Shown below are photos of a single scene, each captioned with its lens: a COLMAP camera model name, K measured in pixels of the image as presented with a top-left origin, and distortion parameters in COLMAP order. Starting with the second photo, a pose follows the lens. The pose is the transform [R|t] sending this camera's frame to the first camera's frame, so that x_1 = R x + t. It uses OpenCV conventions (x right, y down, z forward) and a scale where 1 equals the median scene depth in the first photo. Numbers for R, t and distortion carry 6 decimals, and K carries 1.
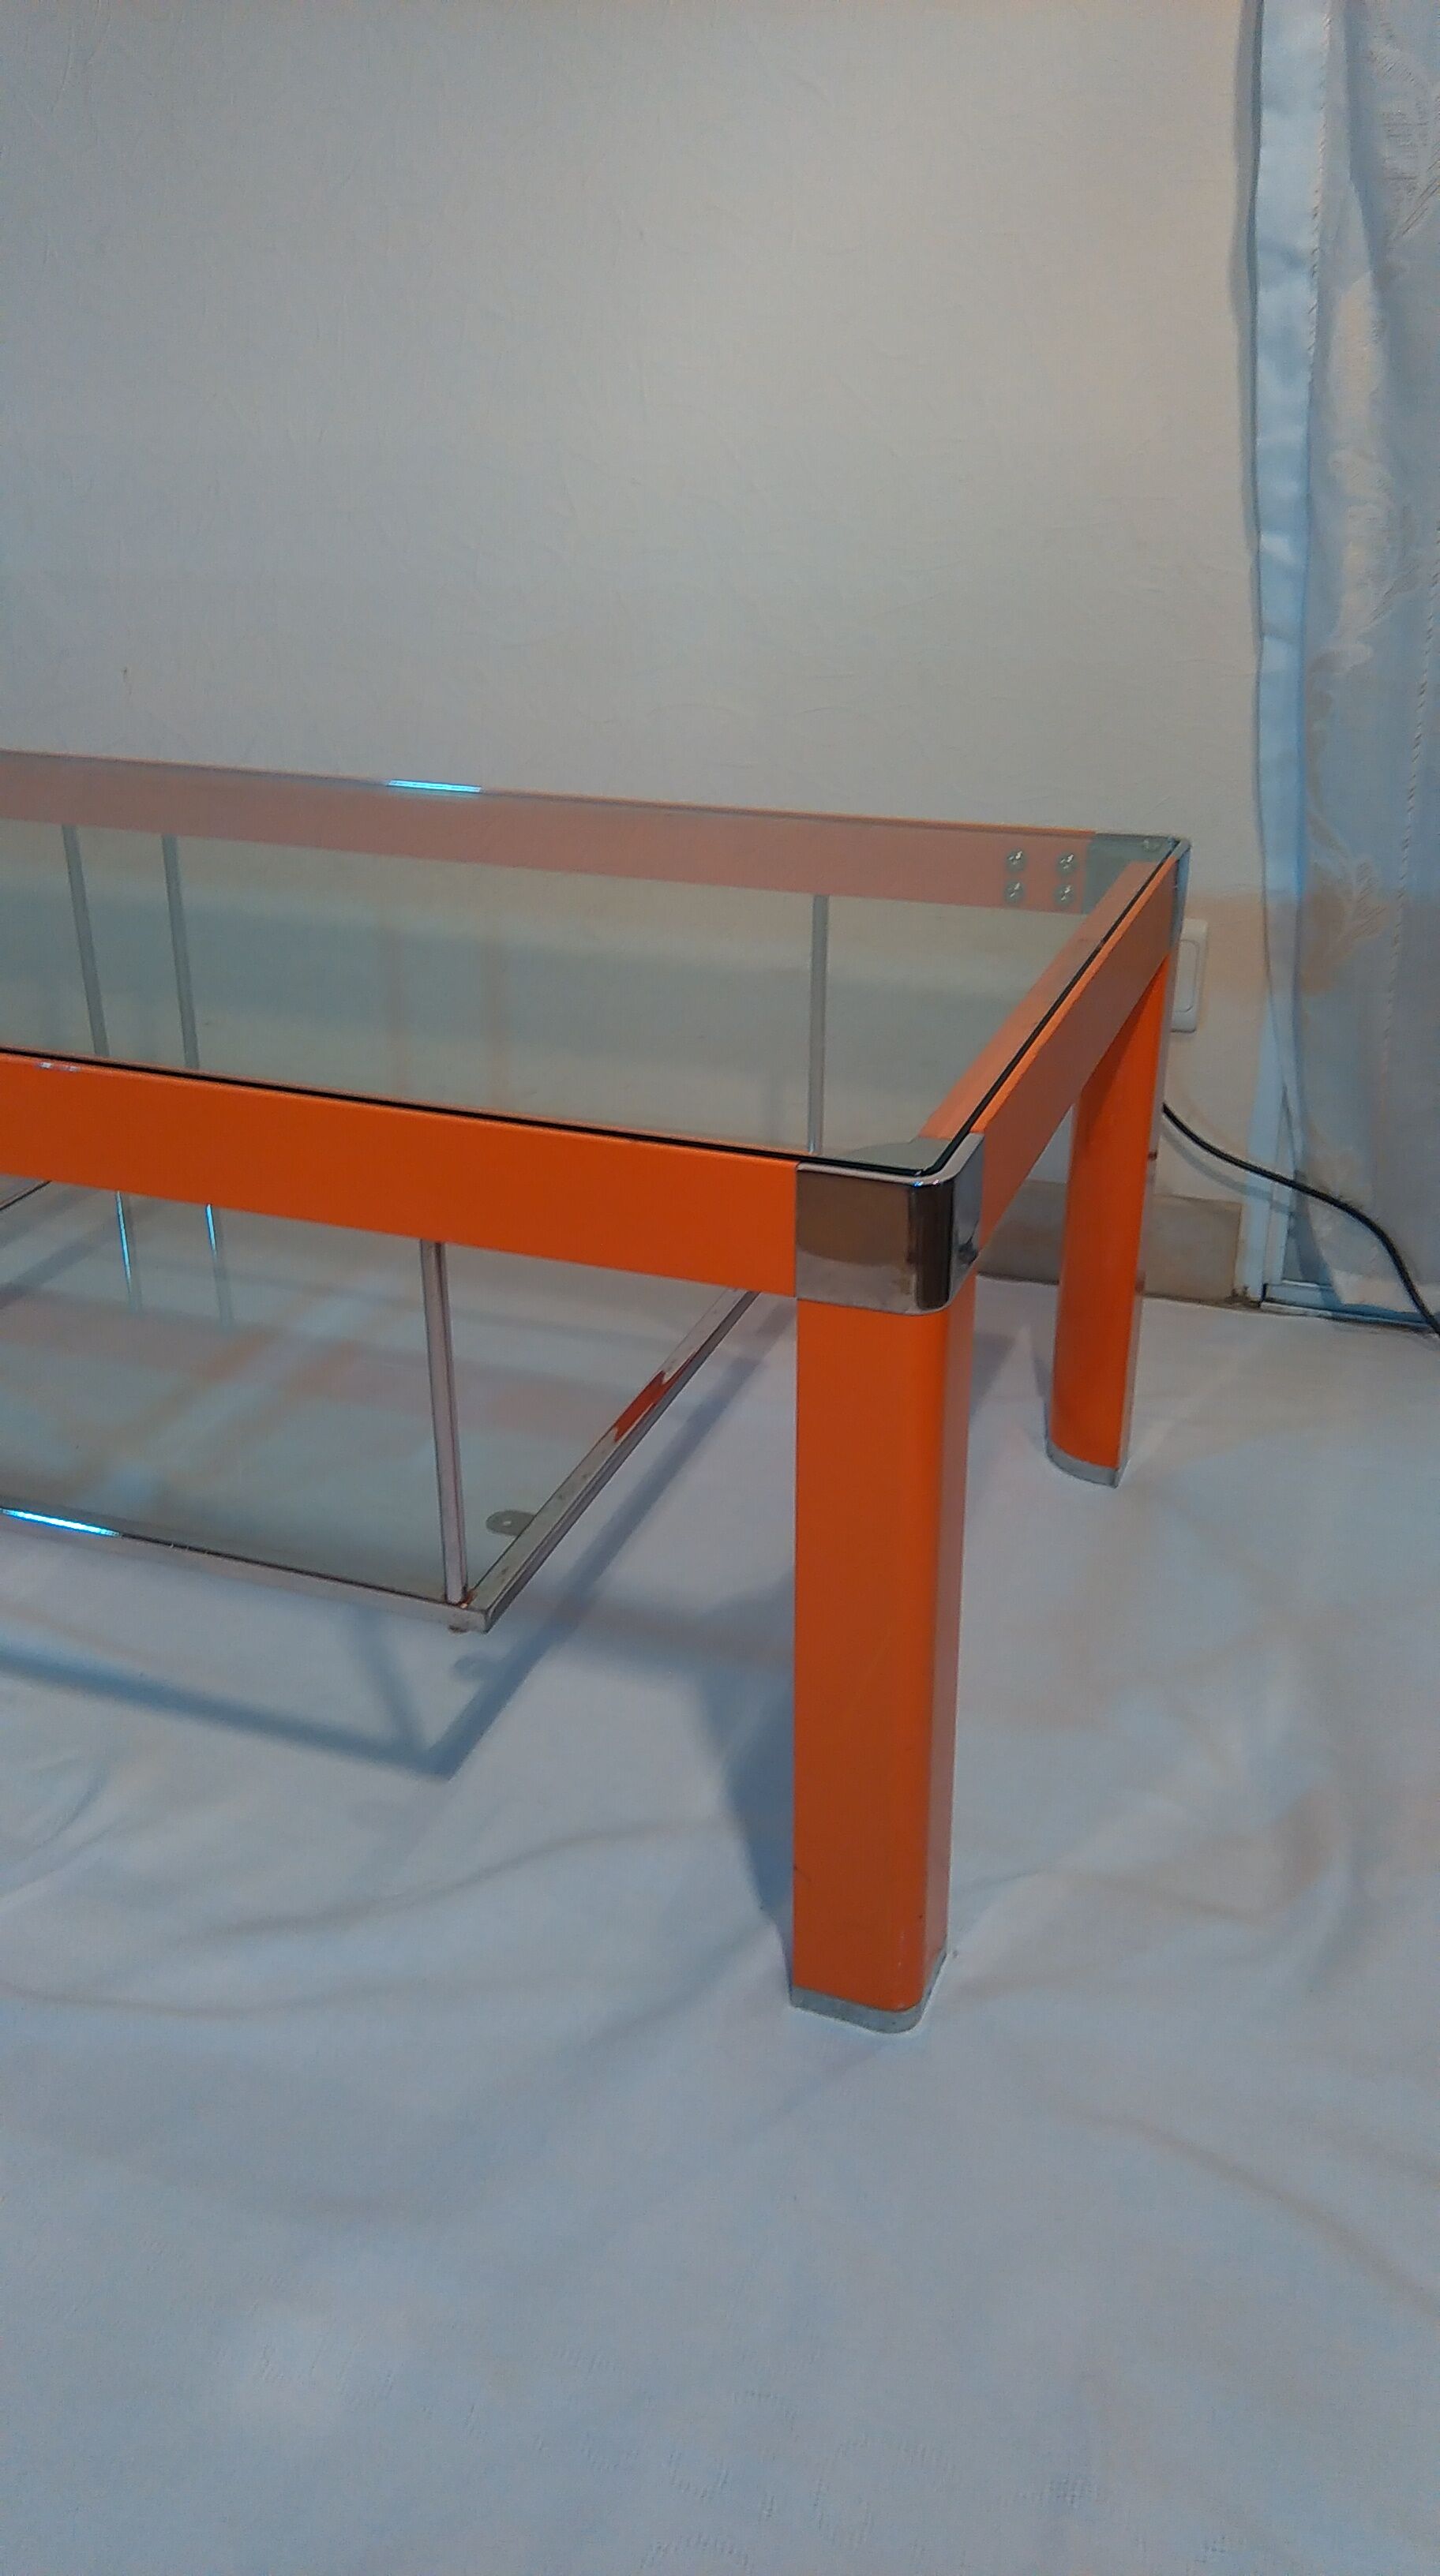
lens RADIAL K [[2101.1, 0, 693.9], [0, 2101.1, 1303.3], [0, 0, 1]] dist [0.049849, -0.039803]
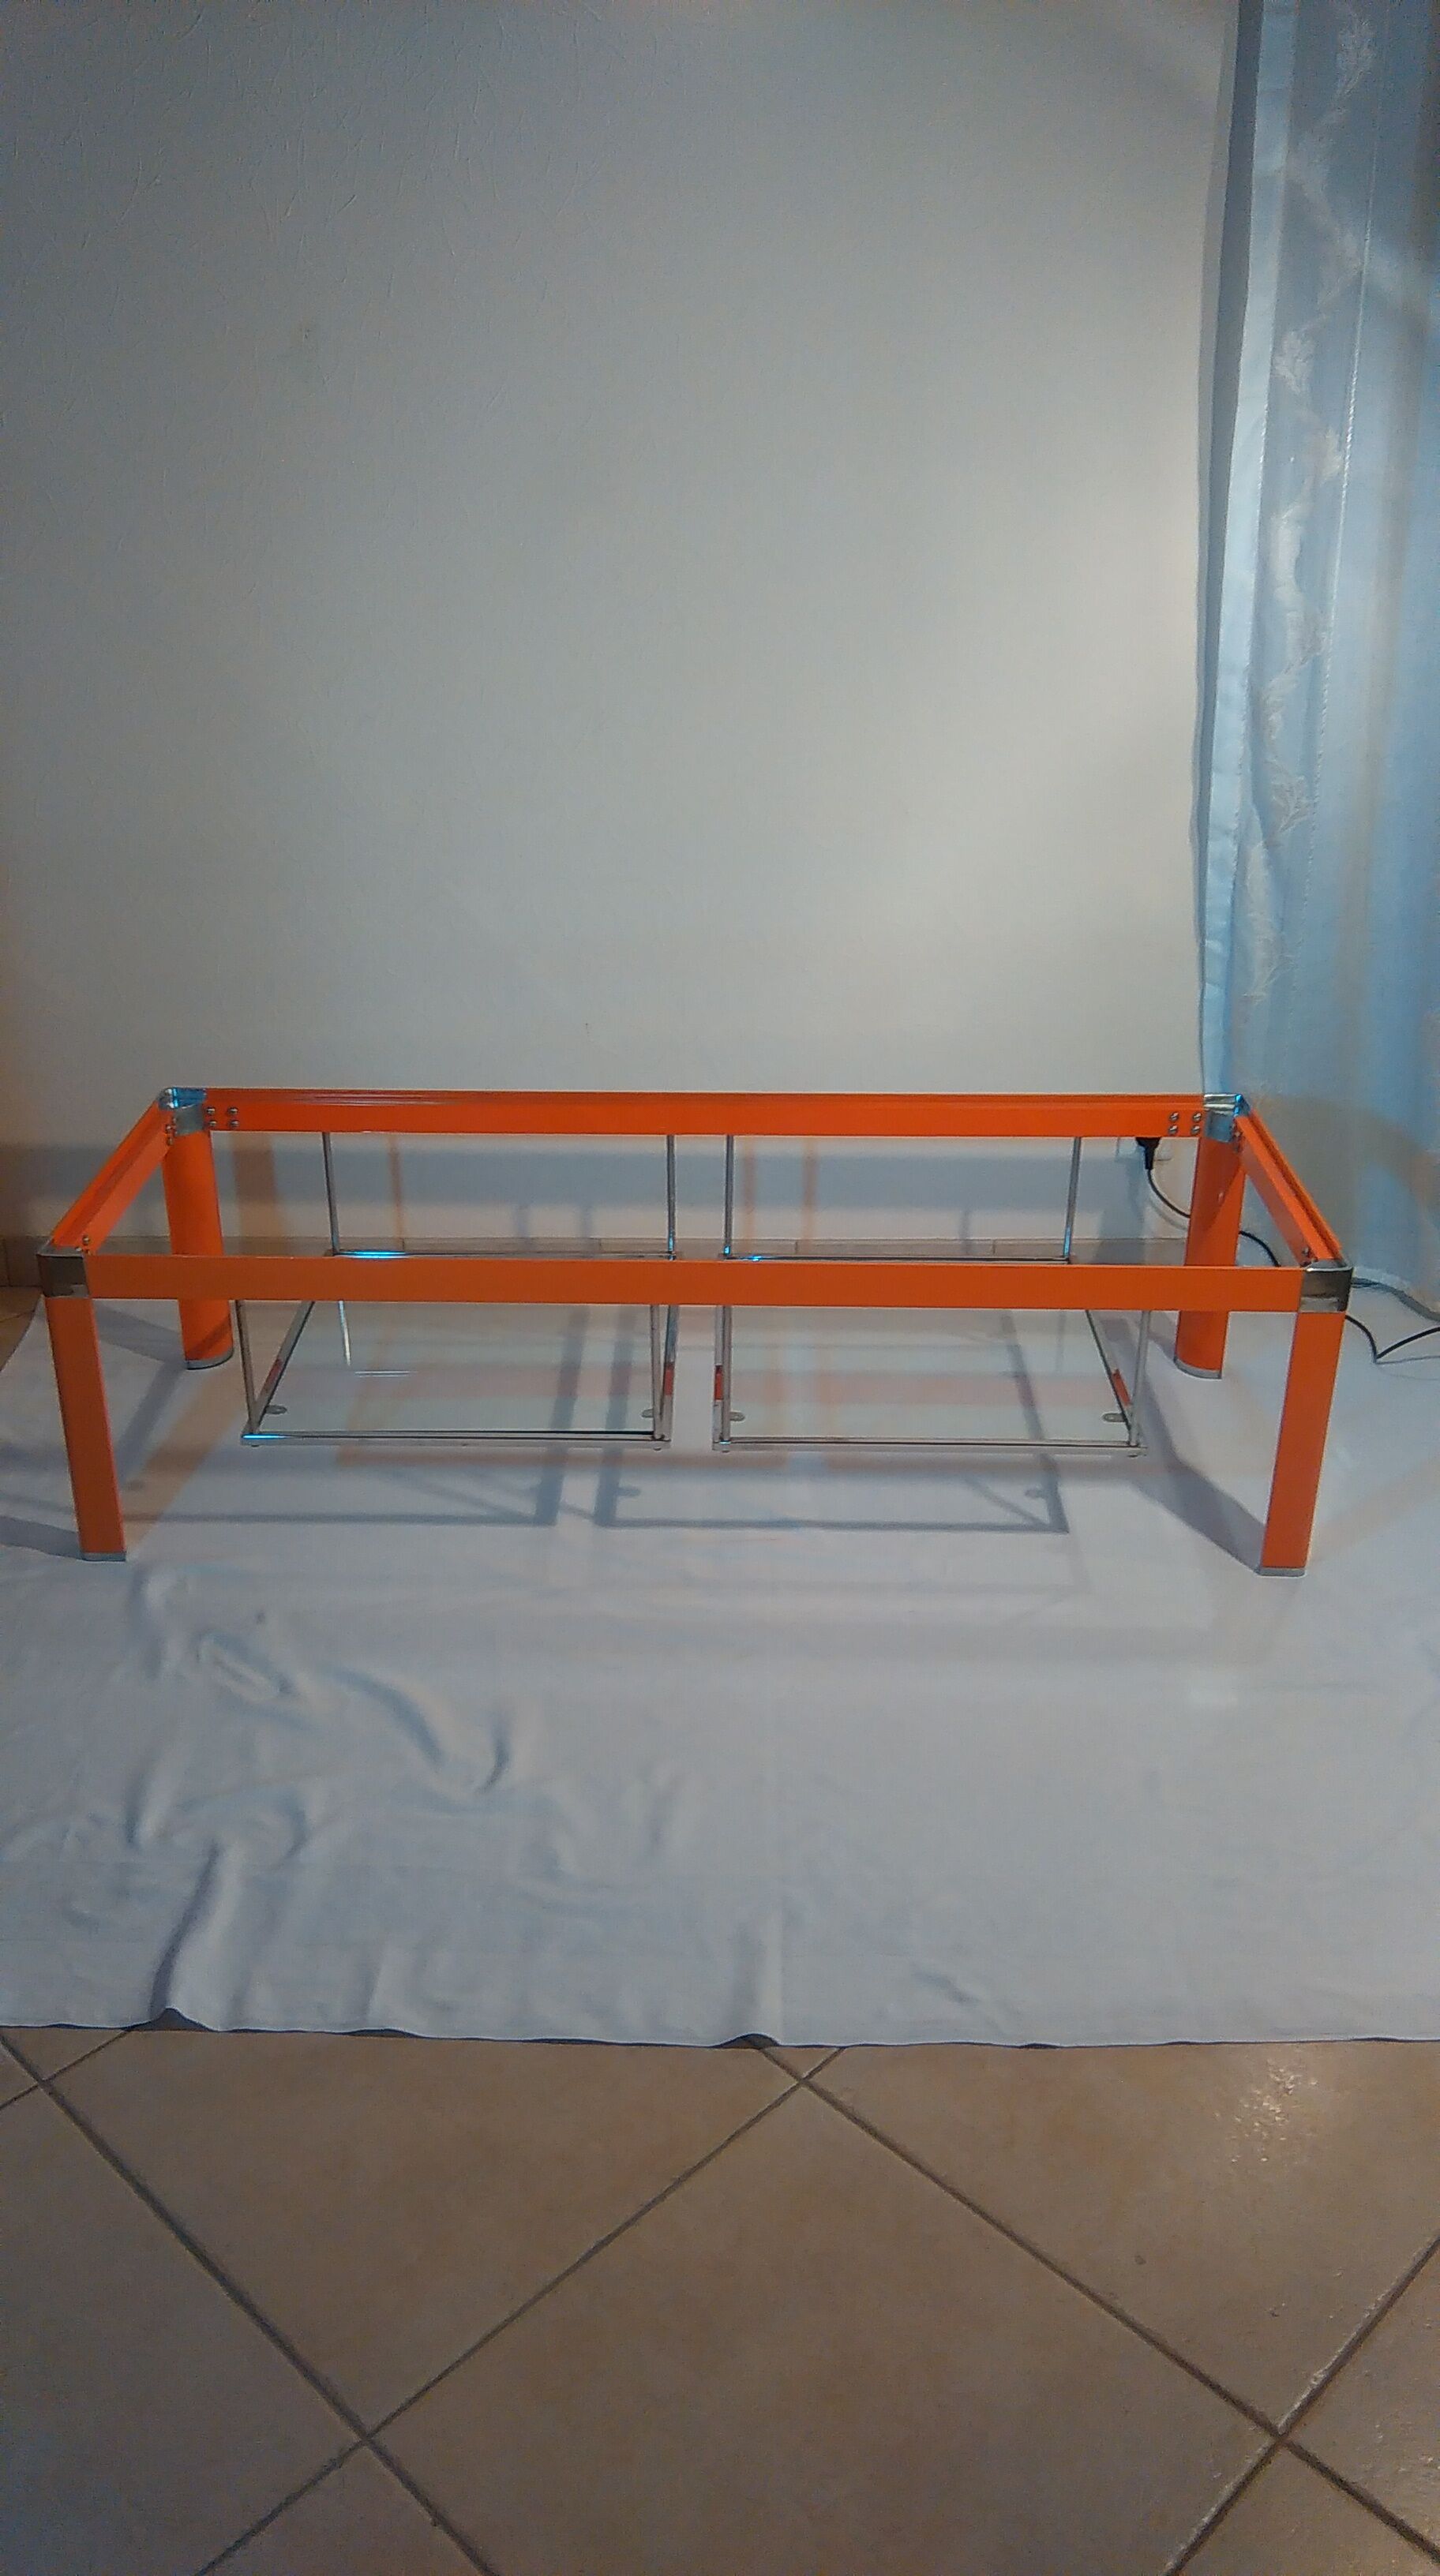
lens RADIAL K [[2101.1, 0, 718.8], [0, 2101.1, 1266.9], [0, 0, 1]] dist [0.049849, -0.039803]
pose [[0.933224, -0.123011, 0.337580, -1.012137], [0.139689, 0.989868, -0.025465, -0.047157], [-0.331028, 0.070920, 0.940952, -0.884033]]
